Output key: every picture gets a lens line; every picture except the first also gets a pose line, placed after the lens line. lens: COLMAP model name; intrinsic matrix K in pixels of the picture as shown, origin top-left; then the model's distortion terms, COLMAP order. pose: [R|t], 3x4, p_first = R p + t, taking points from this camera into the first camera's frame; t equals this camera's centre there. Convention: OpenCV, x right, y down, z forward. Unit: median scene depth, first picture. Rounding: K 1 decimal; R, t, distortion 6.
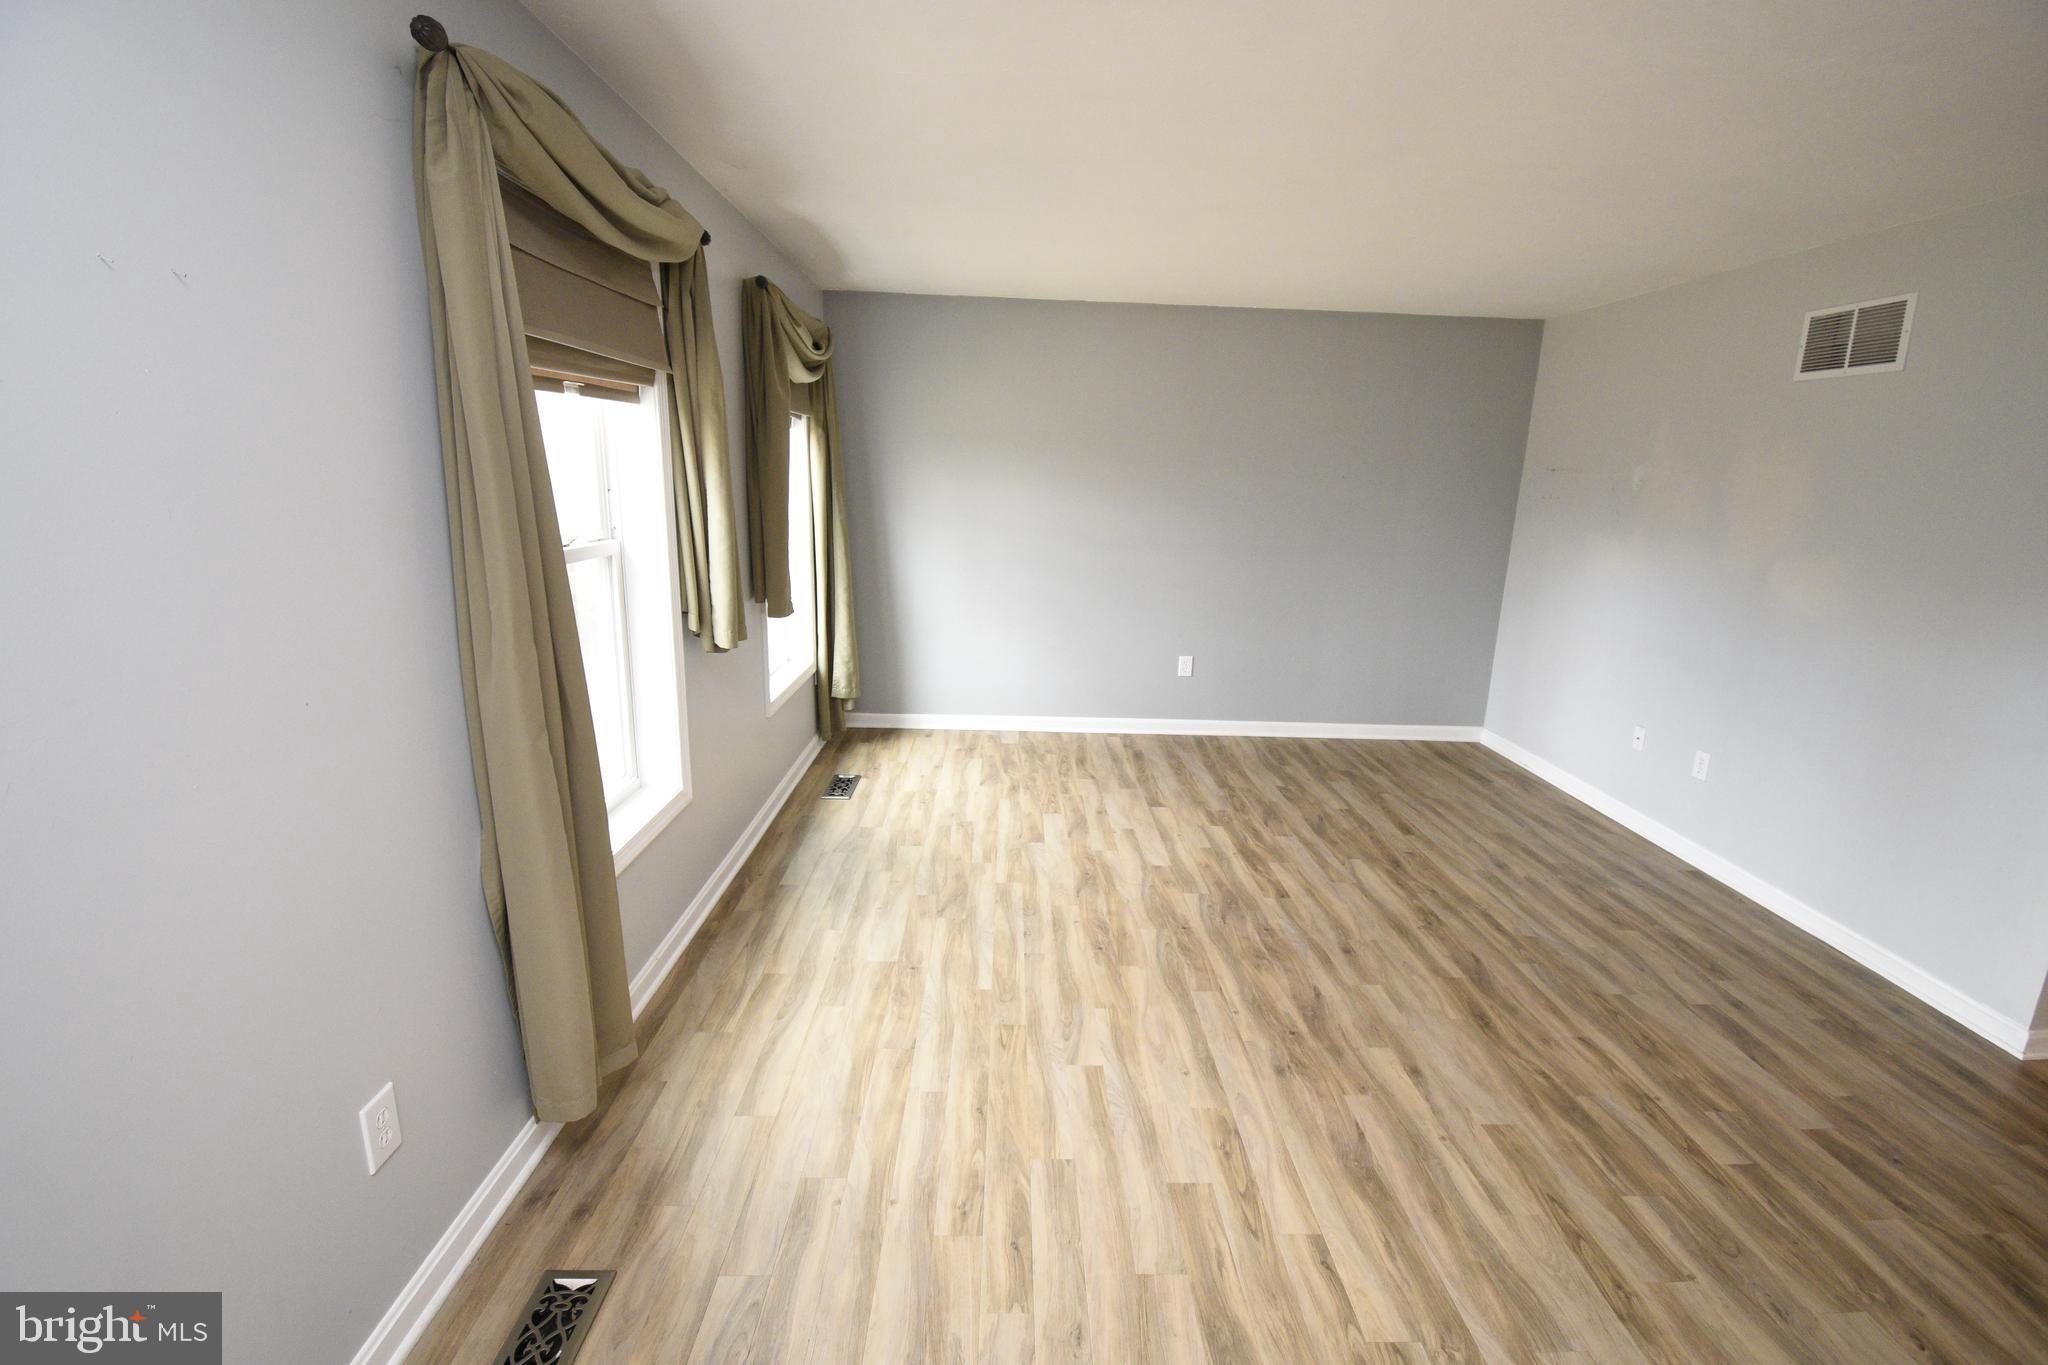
lens RADIAL K [[909.0, 0, 1033.5], [0, 909.0, 690.6], [0, 0, 1]] dist [0.028762, -0.032555]
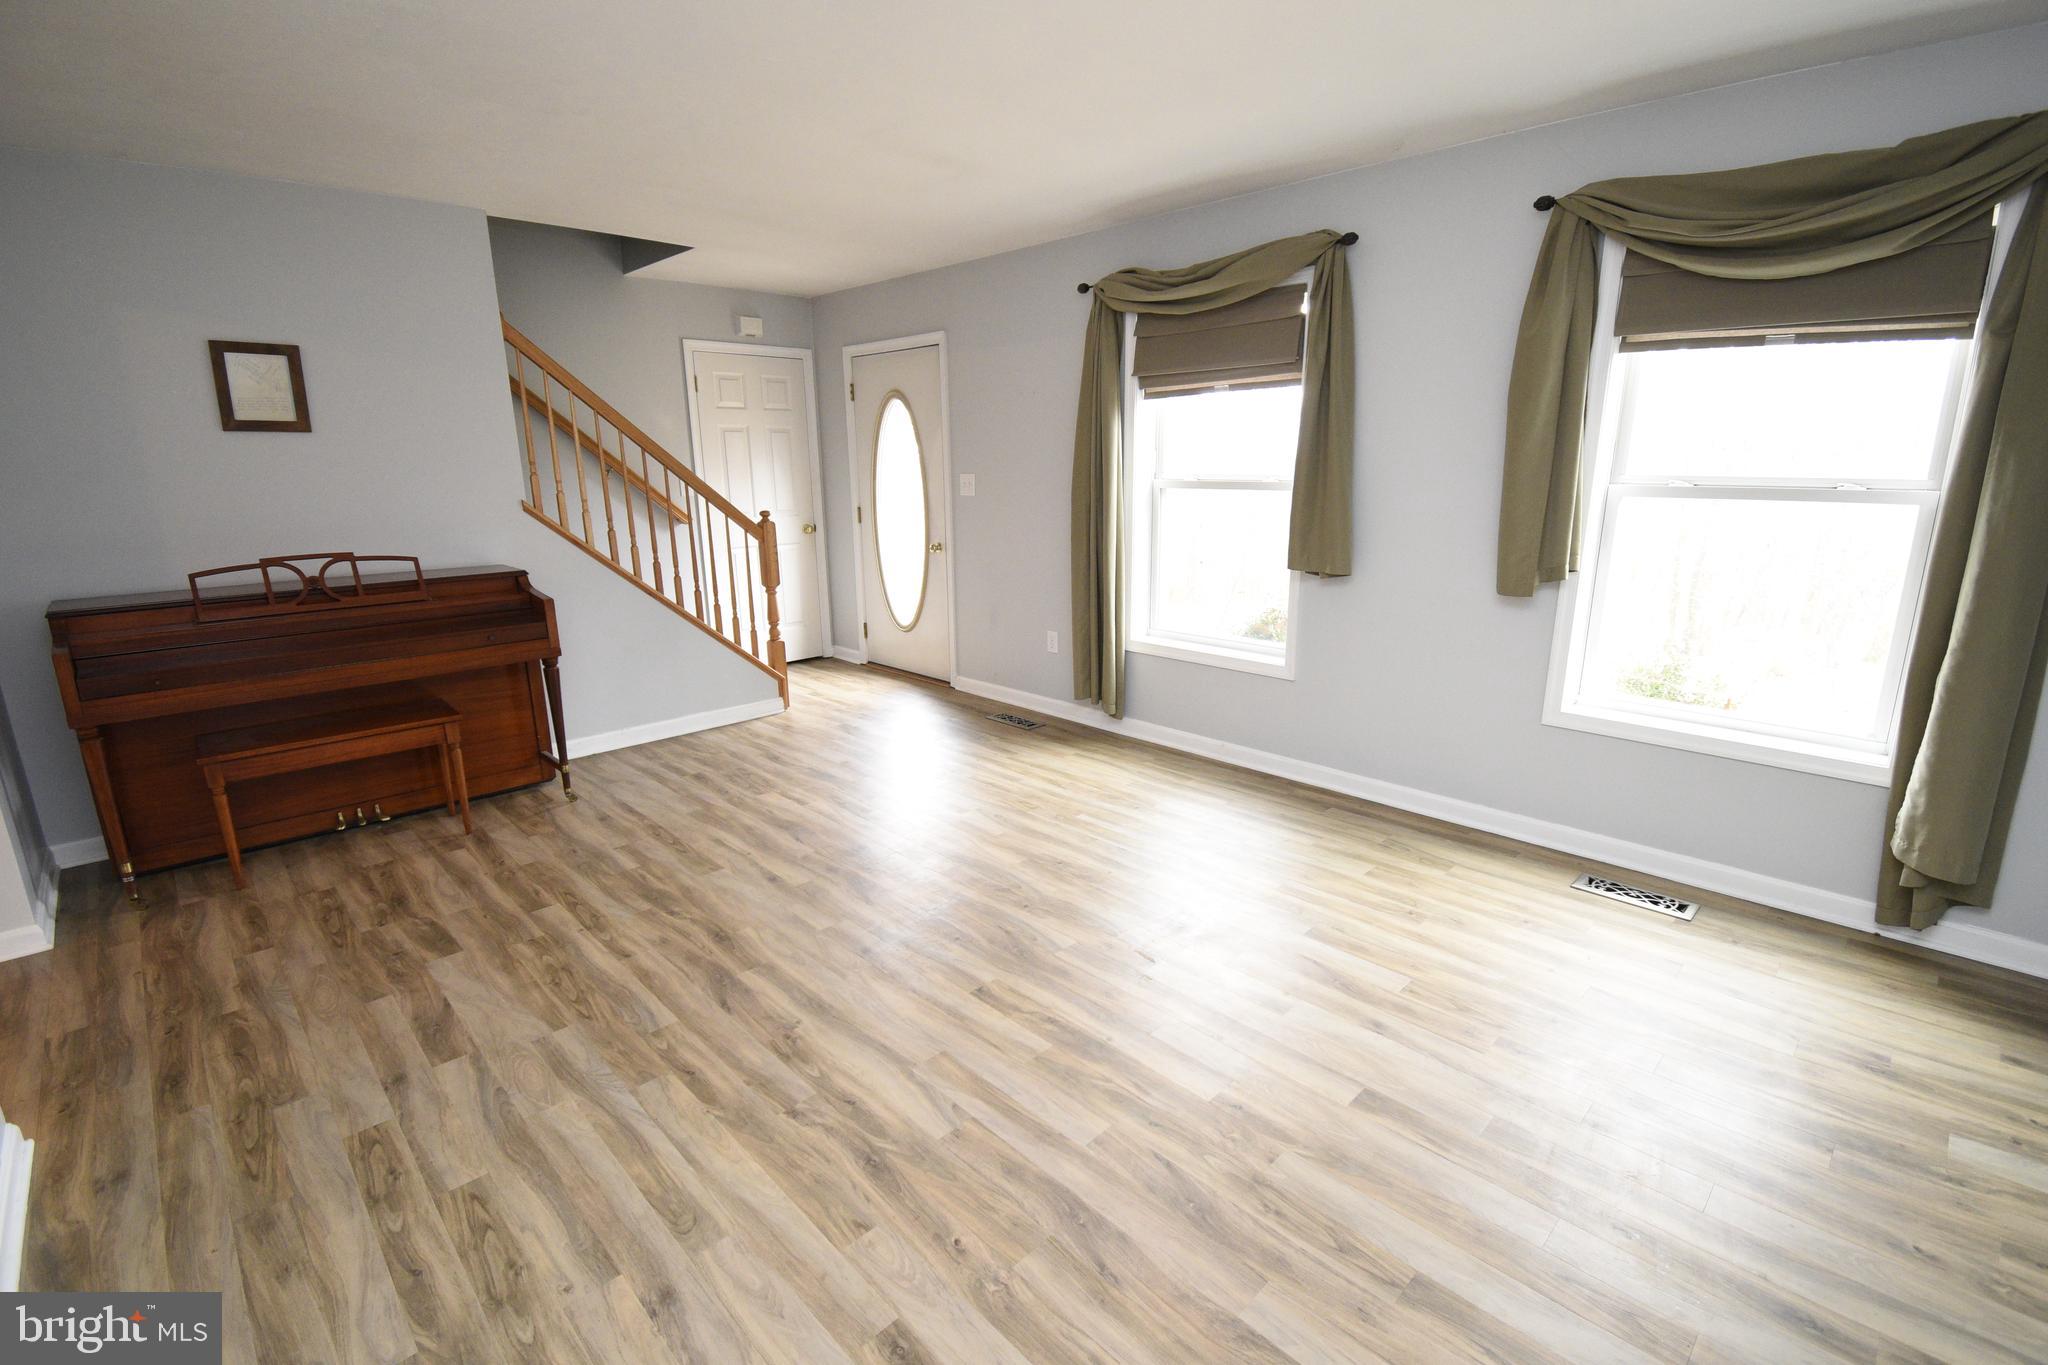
lens RADIAL K [[909.0, 0, 1033.5], [0, 909.0, 690.6], [0, 0, 1]] dist [0.028762, -0.032555]
pose [[-0.732177, 0.146129, -0.665254, 0.840021], [-0.171498, 0.905694, 0.387694, -0.336799], [0.659170, 0.397950, -0.638068, 1.704268]]
